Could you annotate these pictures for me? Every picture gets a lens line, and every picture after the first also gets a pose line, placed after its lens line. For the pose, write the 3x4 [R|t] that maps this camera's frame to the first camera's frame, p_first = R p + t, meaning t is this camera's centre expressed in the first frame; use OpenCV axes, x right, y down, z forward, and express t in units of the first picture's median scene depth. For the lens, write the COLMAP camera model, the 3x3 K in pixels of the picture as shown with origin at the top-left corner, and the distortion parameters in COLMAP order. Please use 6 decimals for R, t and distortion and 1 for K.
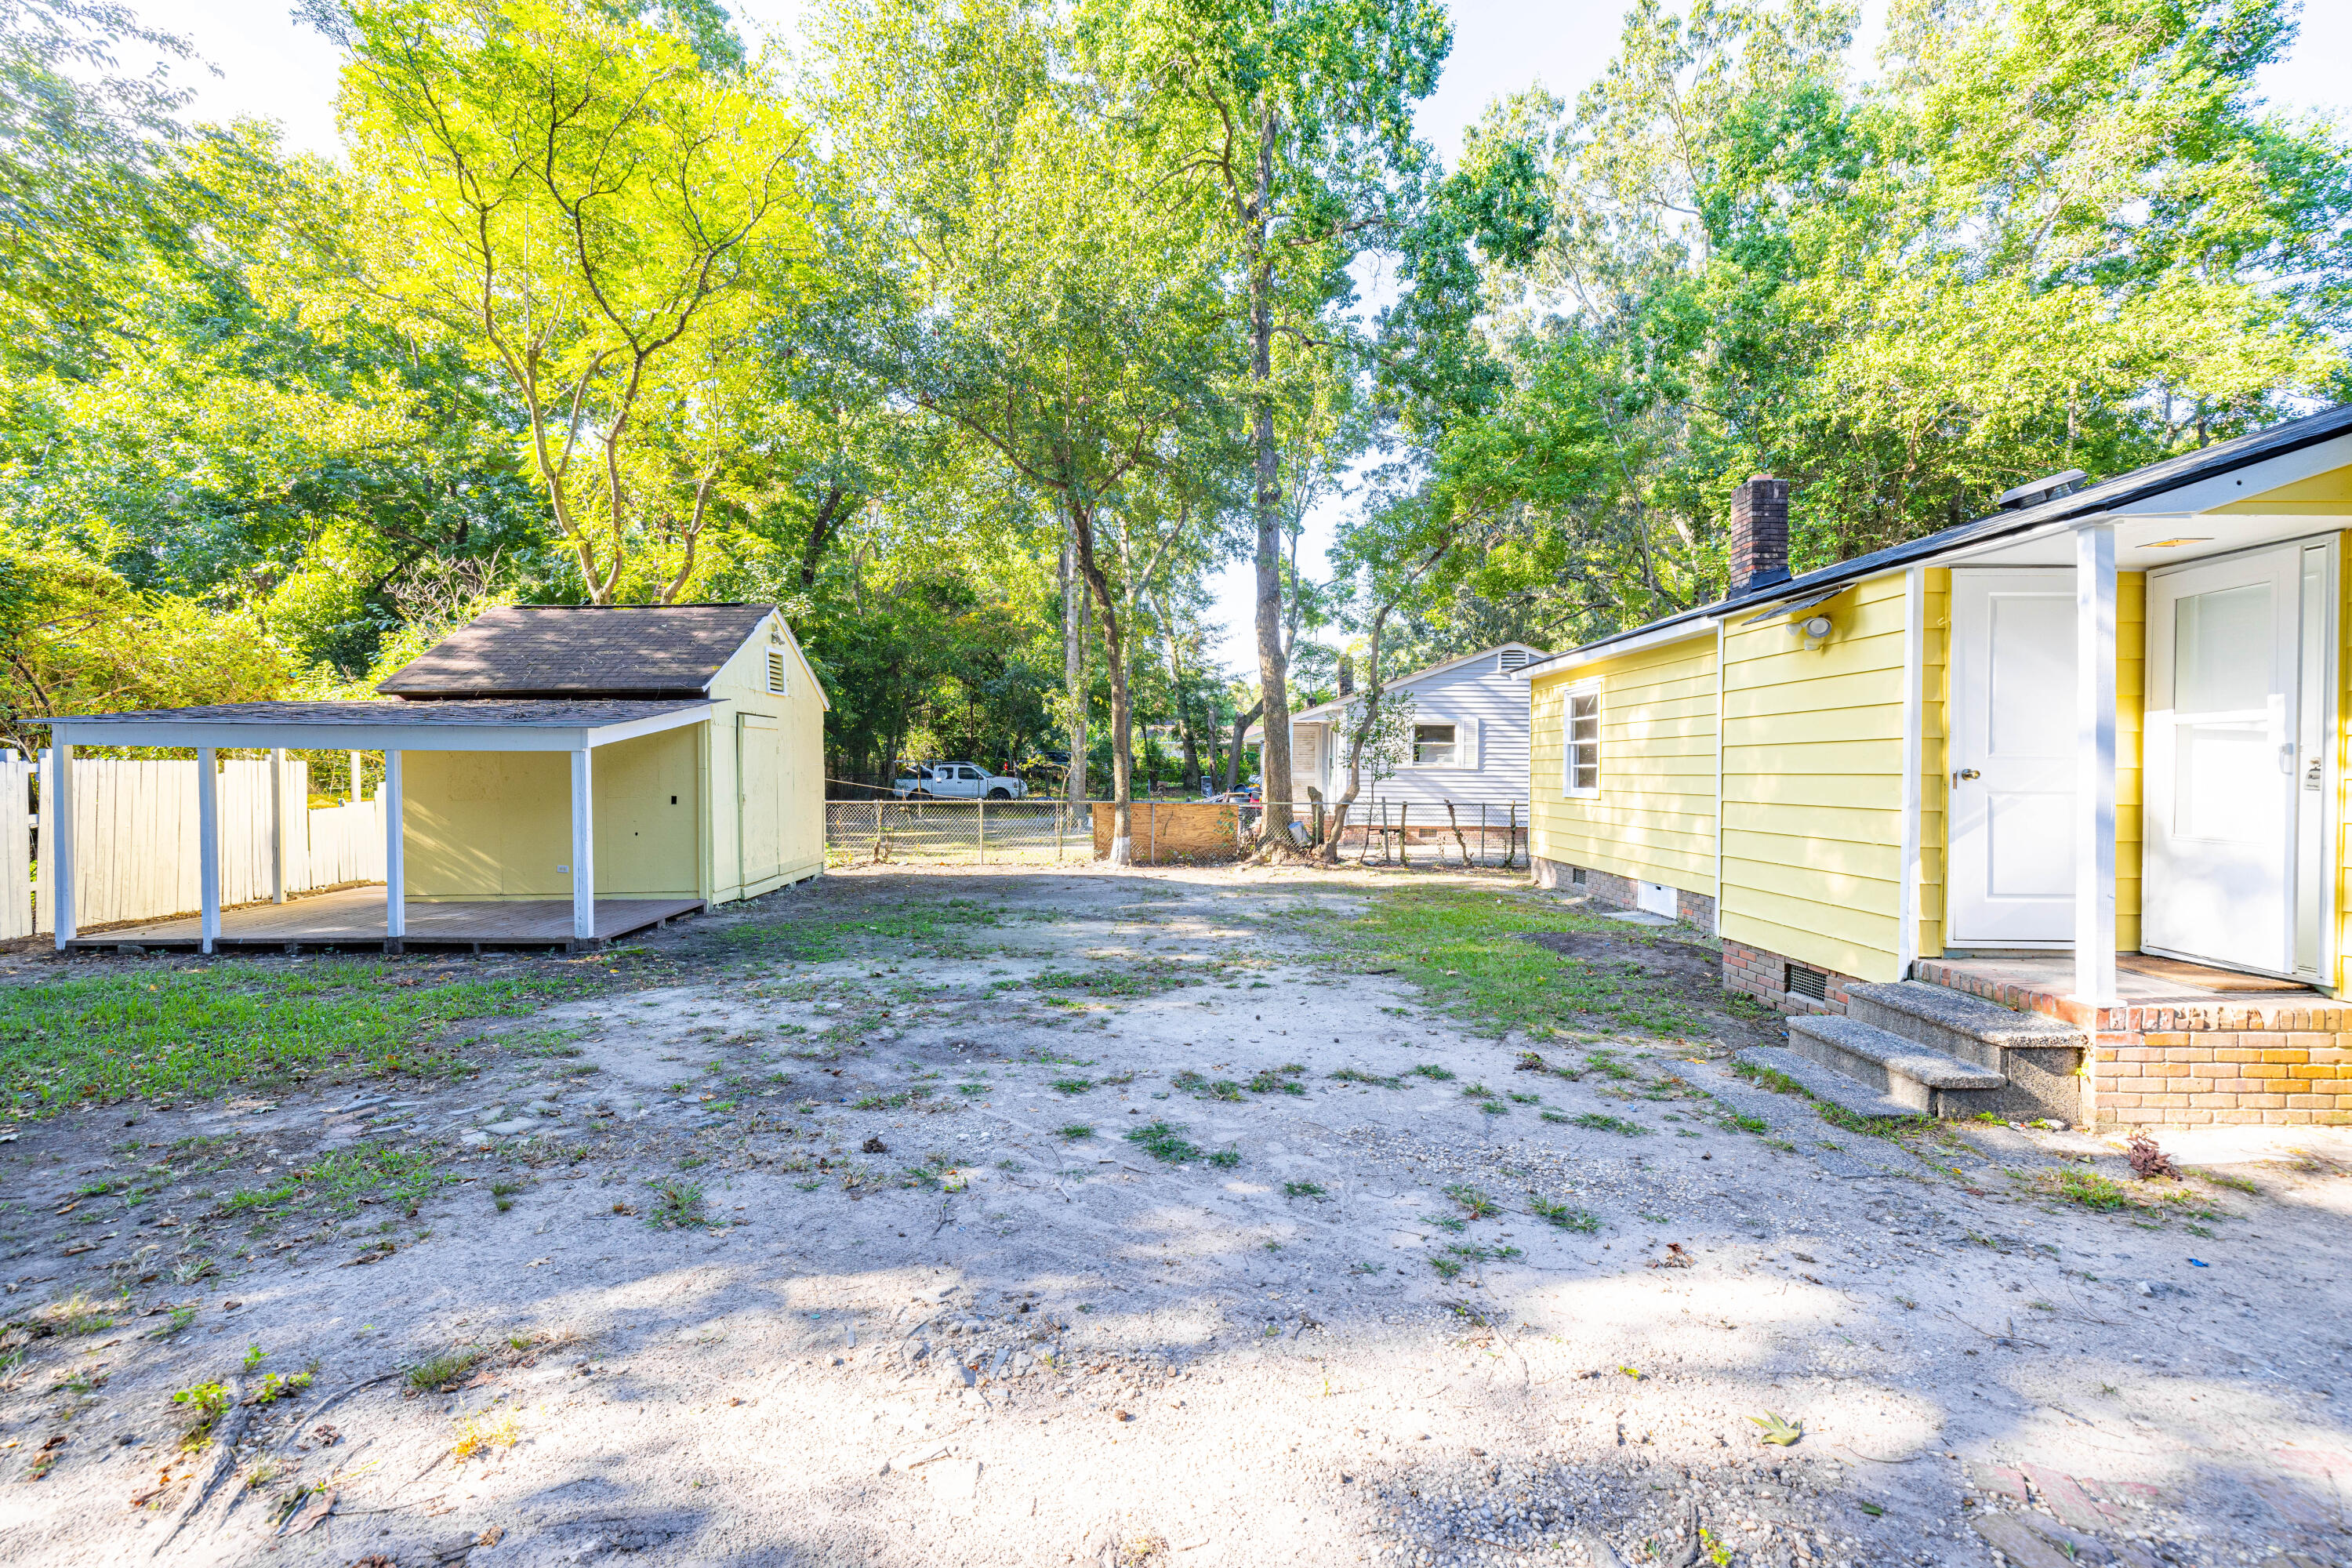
lens RADIAL K [[1003.2, 0, 1140.0], [0, 1003.2, 776.2], [0, 0, 1]] dist [0.000112, 0.000521]
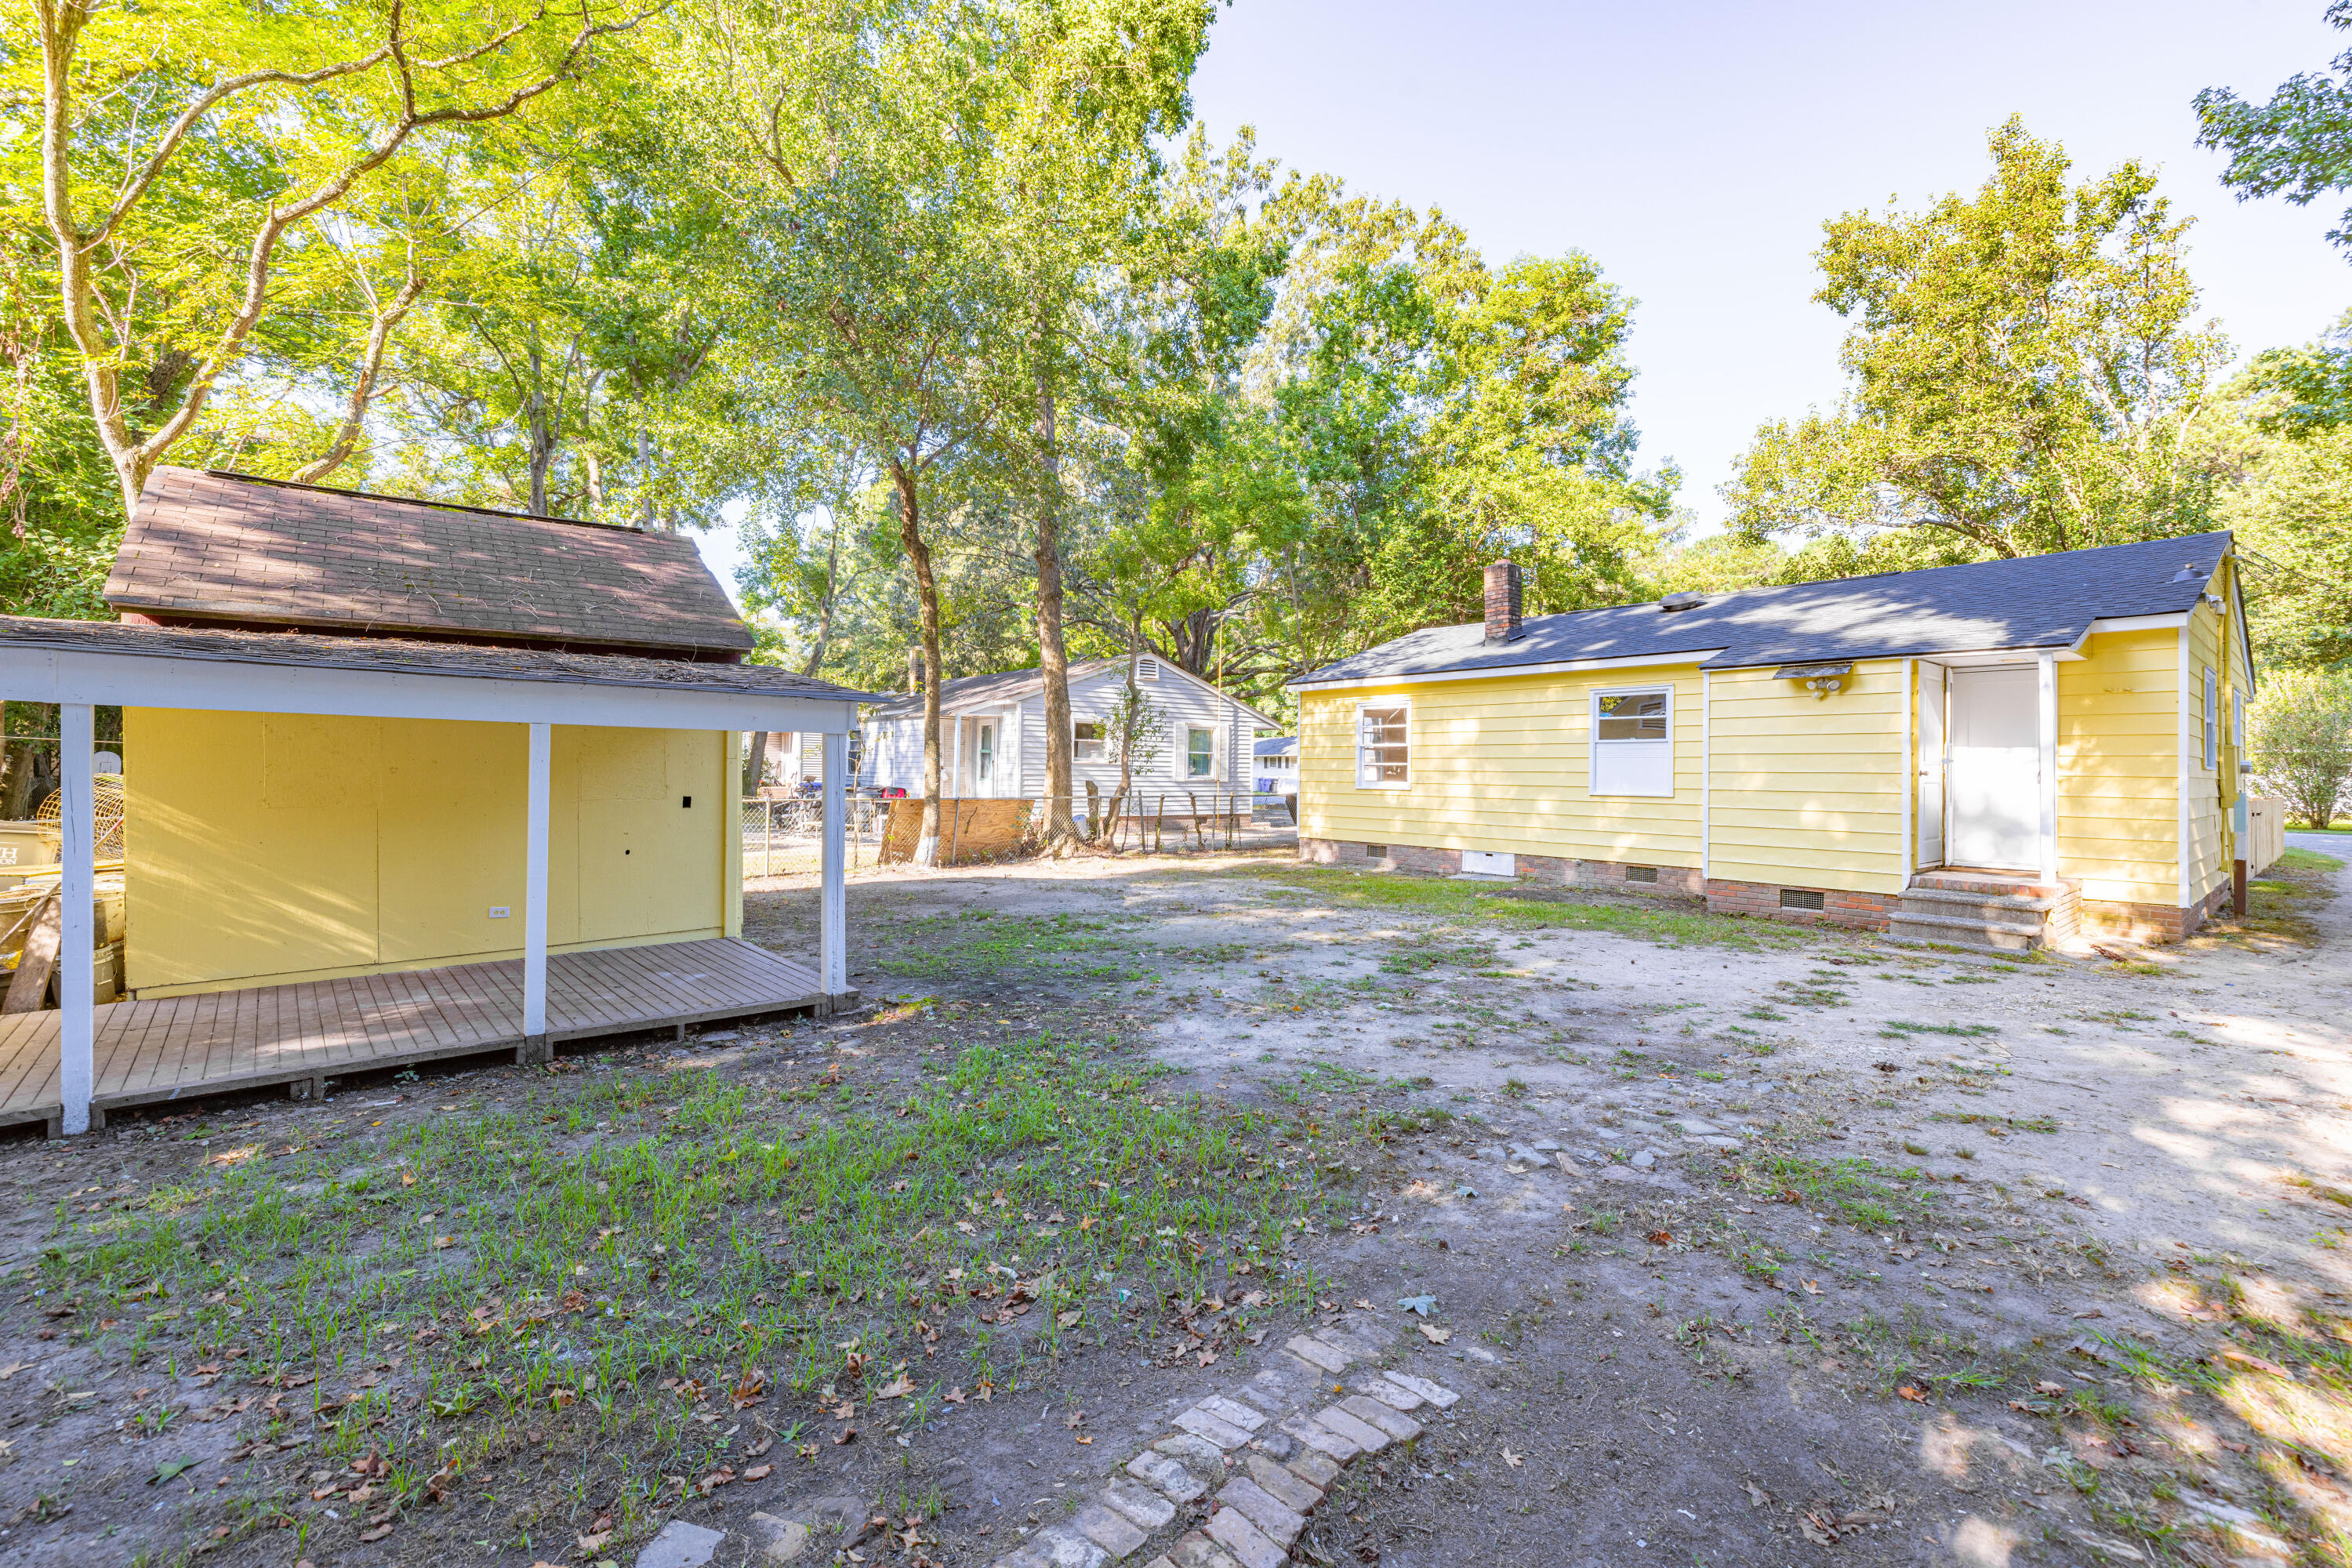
lens RADIAL K [[1003.2, 0, 1166.0], [0, 1003.2, 763.9], [0, 0, 1]] dist [0.000112, 0.000521]
pose [[0.762867, 0.007516, 0.646512, -0.850073], [-0.003991, 0.999968, -0.006915, -0.000053], [-0.646544, 0.002695, 0.762872, 0.296927]]
